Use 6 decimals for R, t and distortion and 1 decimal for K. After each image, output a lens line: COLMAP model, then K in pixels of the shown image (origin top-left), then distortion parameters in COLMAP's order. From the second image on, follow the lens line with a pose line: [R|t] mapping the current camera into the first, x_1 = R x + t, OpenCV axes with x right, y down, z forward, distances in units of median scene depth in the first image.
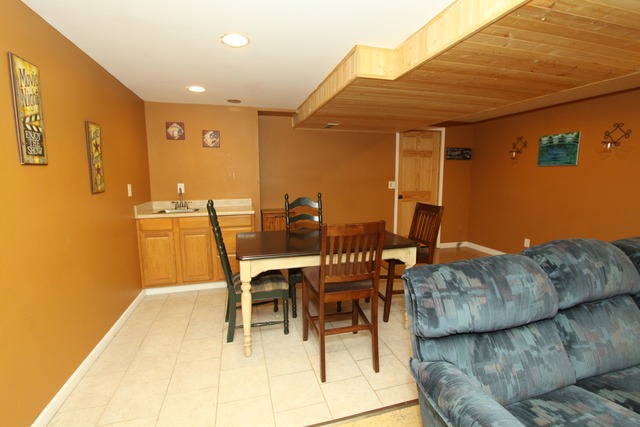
lens RADIAL K [[294.4, 0, 320.2], [0, 294.4, 215.4], [0, 0, 1]] dist [-0.005597, -0.000287]
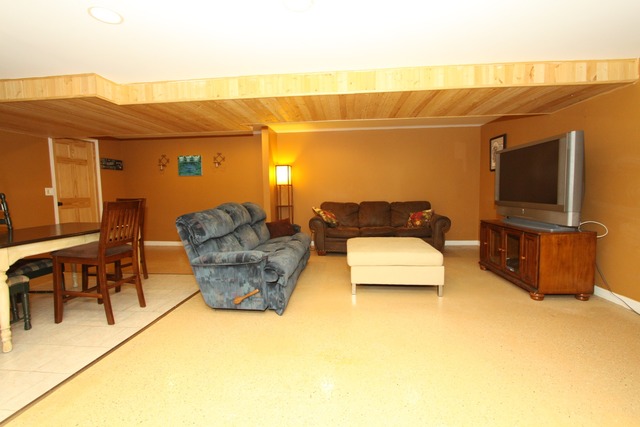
lens RADIAL K [[294.4, 0, 321.0], [0, 294.4, 212.1], [0, 0, 1]] dist [-0.005597, -0.000287]
pose [[0.369069, -0.074533, 0.926409, -0.348952], [0.143502, 0.989396, 0.022431, 0.074880], [-0.918257, 0.124662, 0.375851, -0.170467]]
